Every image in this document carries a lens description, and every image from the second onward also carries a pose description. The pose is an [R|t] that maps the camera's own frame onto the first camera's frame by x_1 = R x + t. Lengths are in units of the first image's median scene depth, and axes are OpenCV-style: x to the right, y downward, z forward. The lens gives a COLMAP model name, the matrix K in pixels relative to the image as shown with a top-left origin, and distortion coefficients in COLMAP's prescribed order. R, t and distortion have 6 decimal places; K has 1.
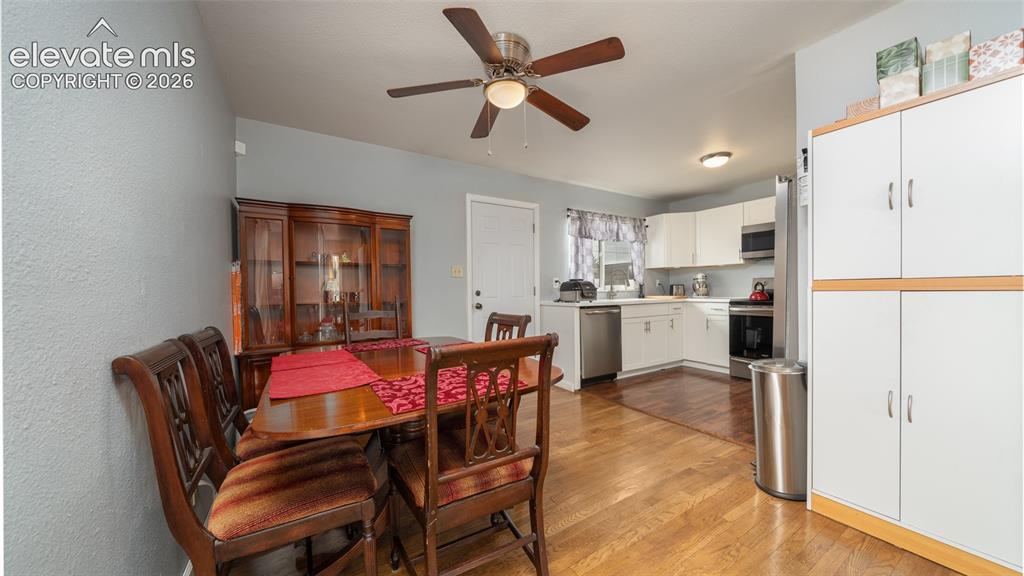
lens RADIAL K [[345.2, 0, 516.1], [0, 345.2, 290.5], [0, 0, 1]] dist [-0.018205, -0.000054]
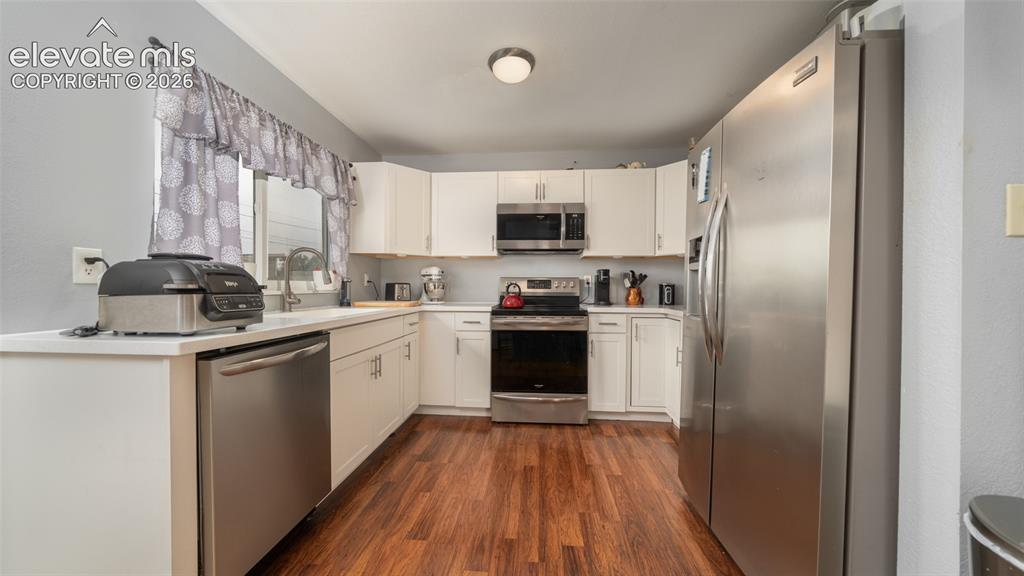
lens RADIAL K [[345.2, 0, 516.1], [0, 345.2, 290.5], [0, 0, 1]] dist [-0.018205, -0.000054]
pose [[0.585458, 0.010777, 0.810631, 0.095420], [-0.011096, 0.999925, -0.005280, -0.003009], [-0.810627, -0.005903, 0.585534, 0.525425]]
